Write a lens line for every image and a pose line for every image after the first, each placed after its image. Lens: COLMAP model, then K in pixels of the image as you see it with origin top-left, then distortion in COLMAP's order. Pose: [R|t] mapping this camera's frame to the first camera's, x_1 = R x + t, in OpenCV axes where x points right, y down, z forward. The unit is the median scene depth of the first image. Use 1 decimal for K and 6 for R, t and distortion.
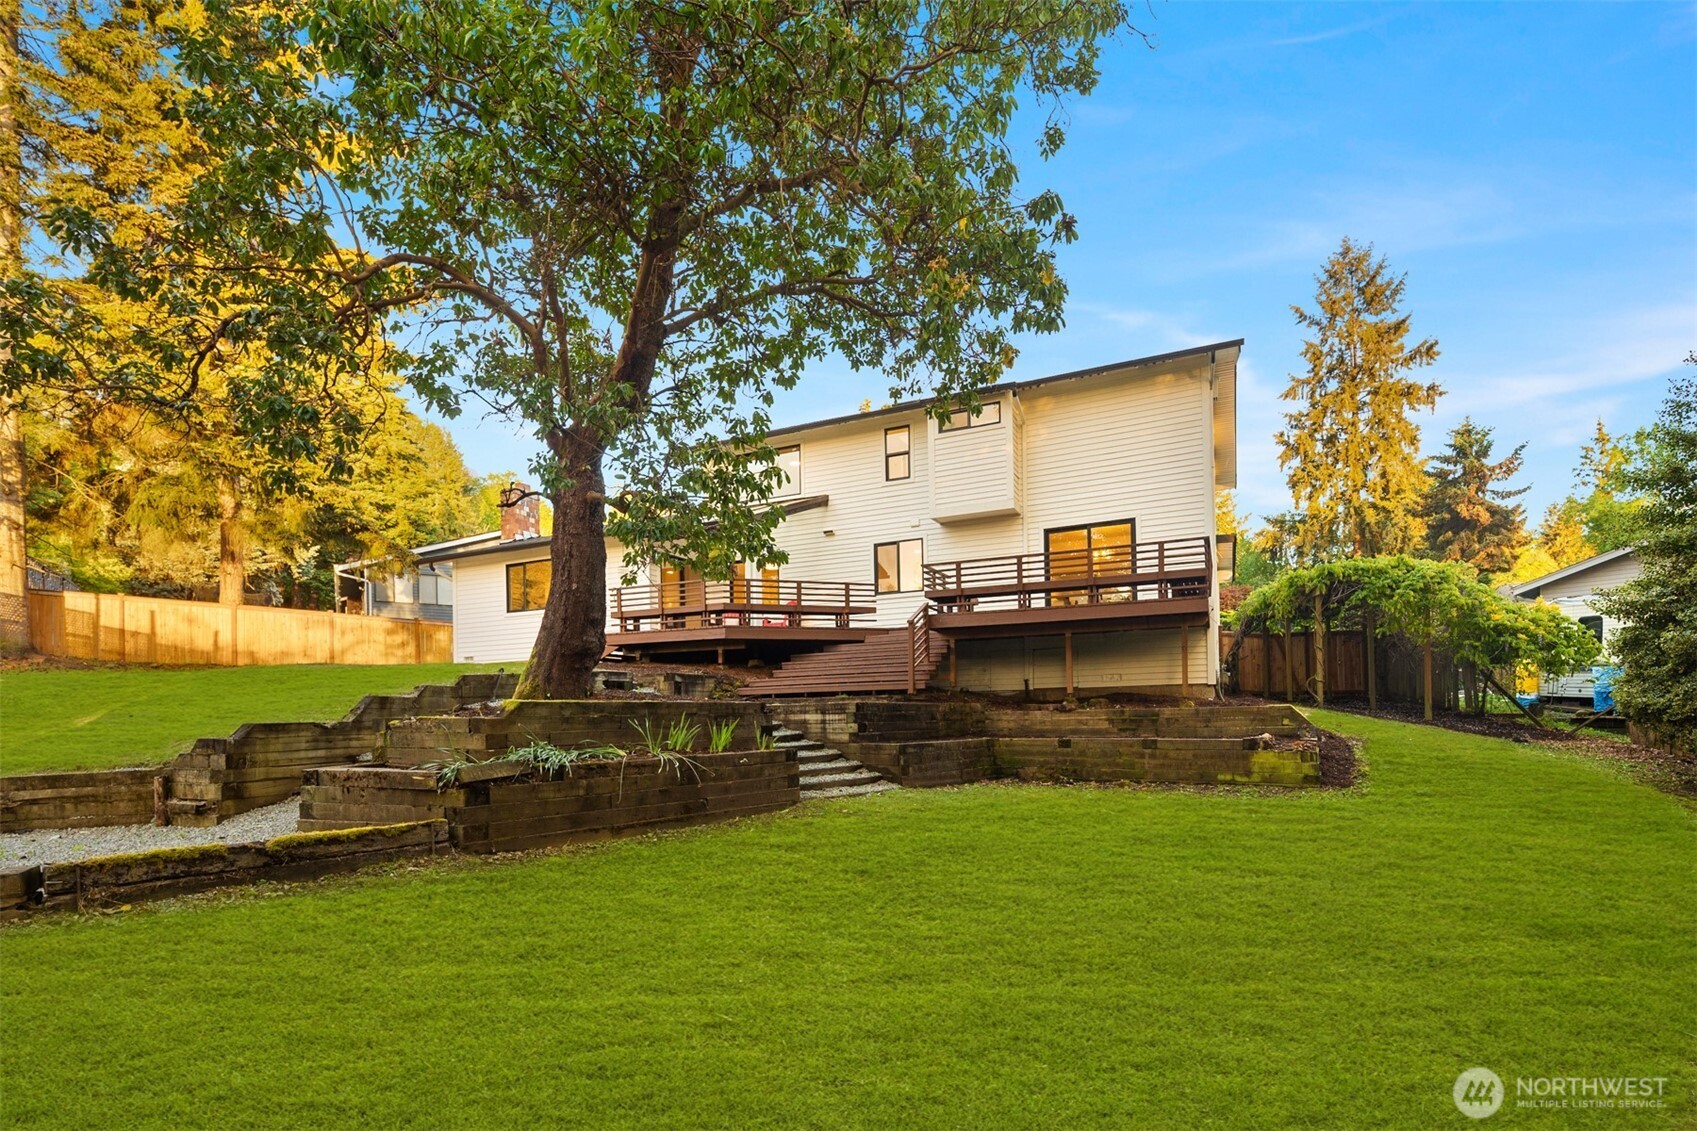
lens RADIAL K [[819.2, 0, 845.3], [0, 819.2, 566.7], [0, 0, 1]] dist [0.001115, -0.000834]
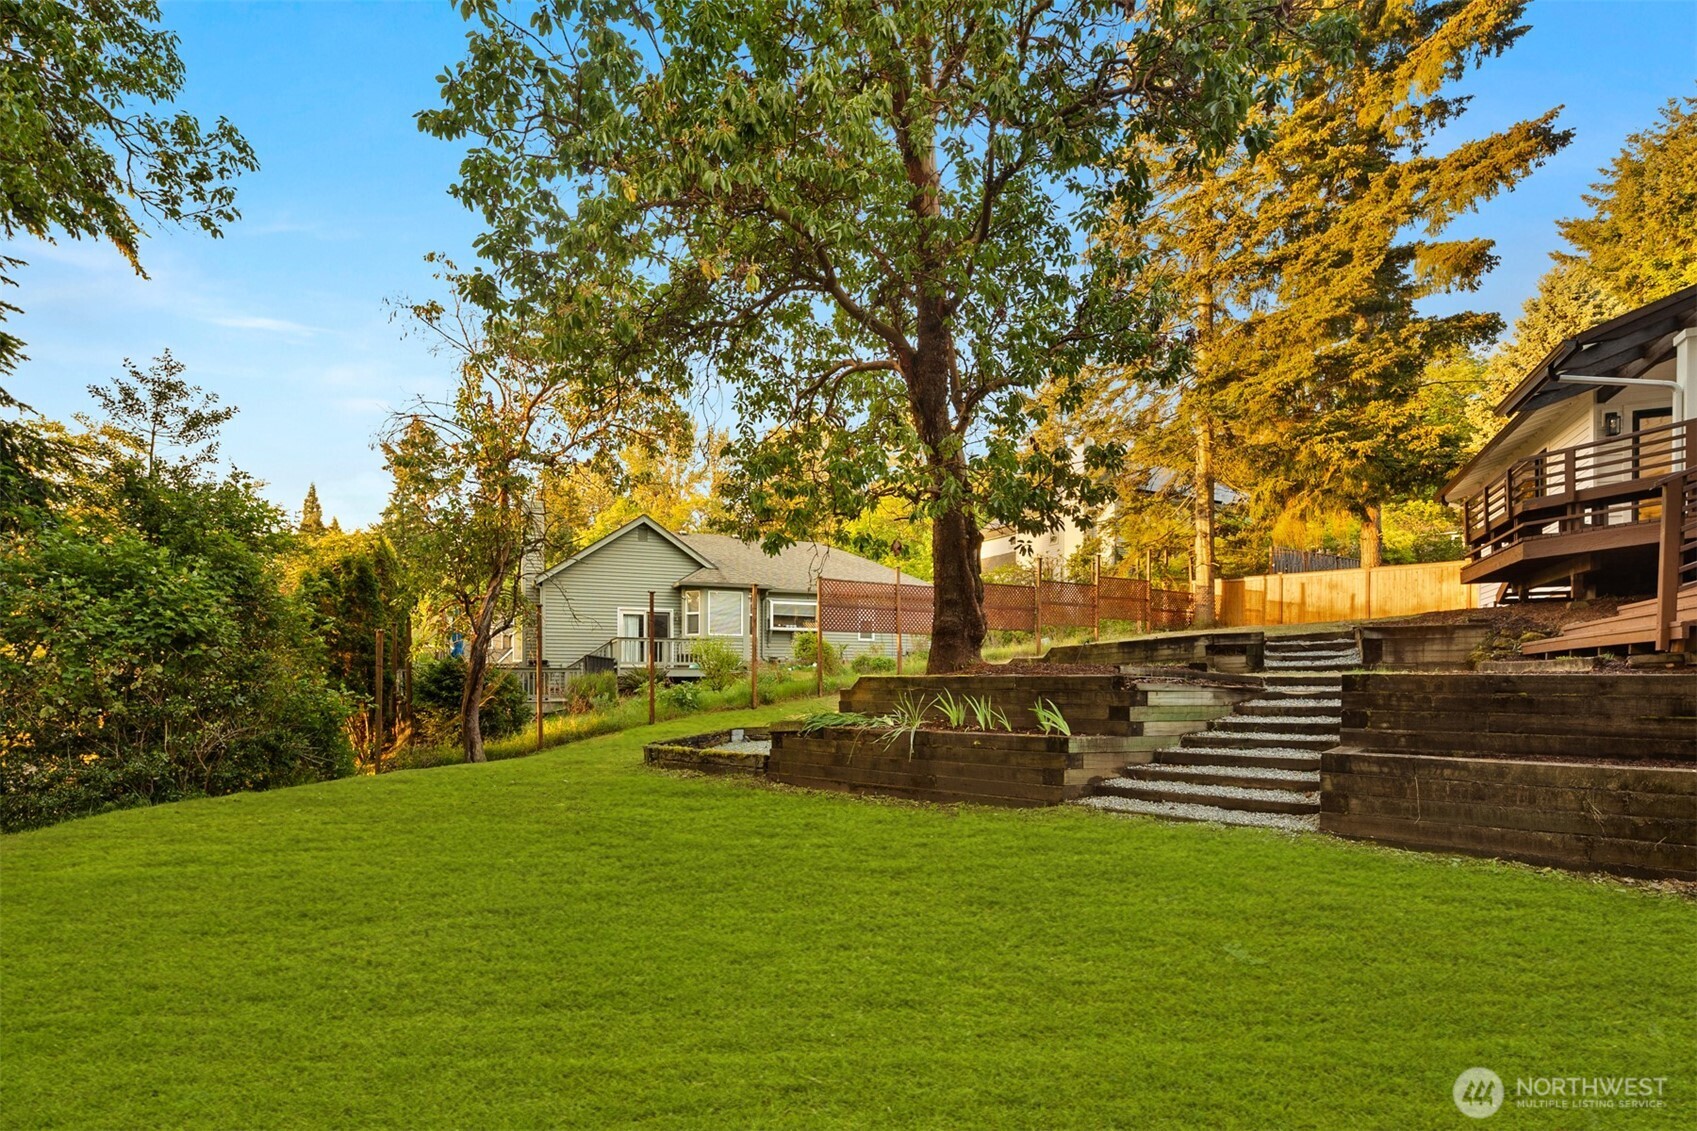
lens RADIAL K [[819.2, 0, 845.3], [0, 819.2, 566.7], [0, 0, 1]] dist [0.001115, -0.000834]
pose [[-0.025416, -0.117810, -0.992711, 0.774627], [0.182121, 0.975868, -0.120474, 0.125051], [0.982948, -0.183855, -0.003347, 0.867330]]
